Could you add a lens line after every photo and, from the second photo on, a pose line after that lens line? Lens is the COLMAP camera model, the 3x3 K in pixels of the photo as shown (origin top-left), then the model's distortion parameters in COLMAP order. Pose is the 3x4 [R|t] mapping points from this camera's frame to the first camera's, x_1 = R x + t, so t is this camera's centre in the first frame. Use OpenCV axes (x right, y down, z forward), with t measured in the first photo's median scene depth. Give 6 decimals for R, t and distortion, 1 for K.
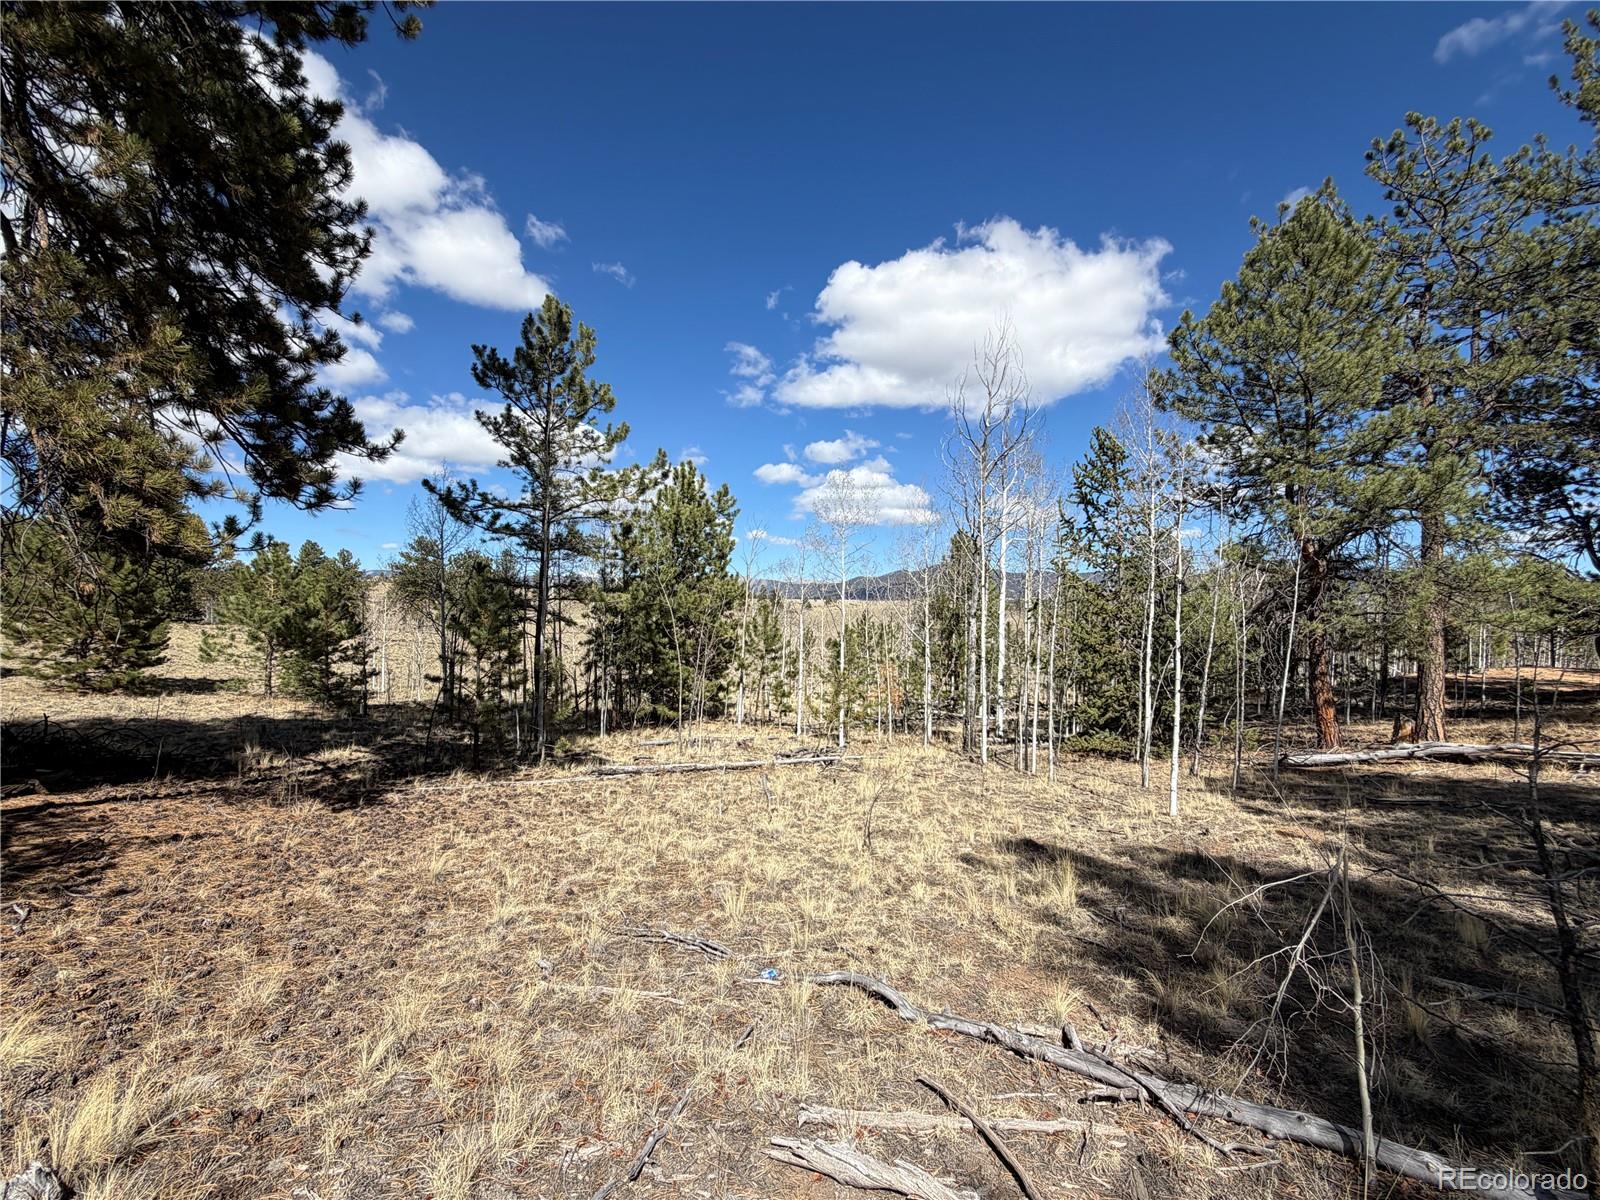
lens RADIAL K [[707.3, 0, 800.0], [0, 707.3, 600.0], [0, 0, 1]] dist [0.005937, 0.000095]
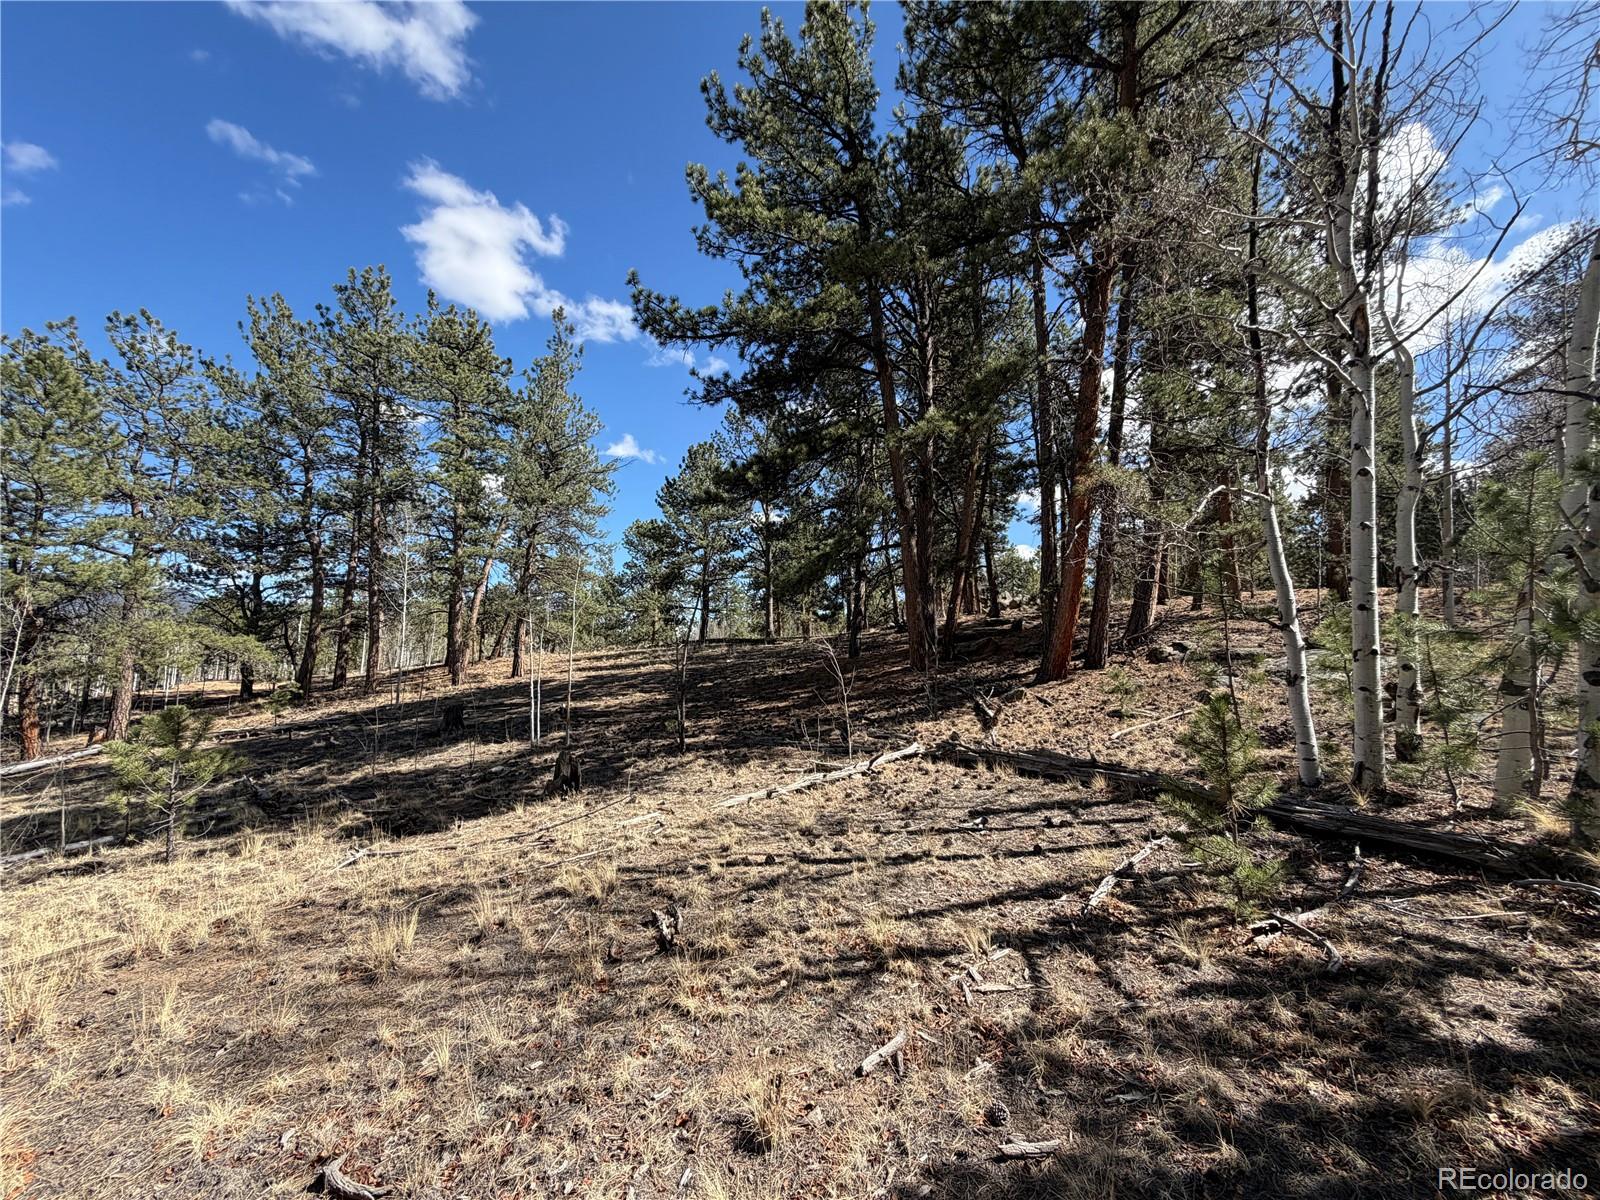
lens RADIAL K [[632.4, 0, 793.6], [0, 632.4, 599.5], [0, 0, 1]] dist [-0.001340, 0.000119]
pose [[0.046538, 0.063397, 0.996903, -0.322310], [-0.032689, 0.997546, -0.061912, -0.052494], [-0.998382, -0.029707, 0.048496, -0.395839]]
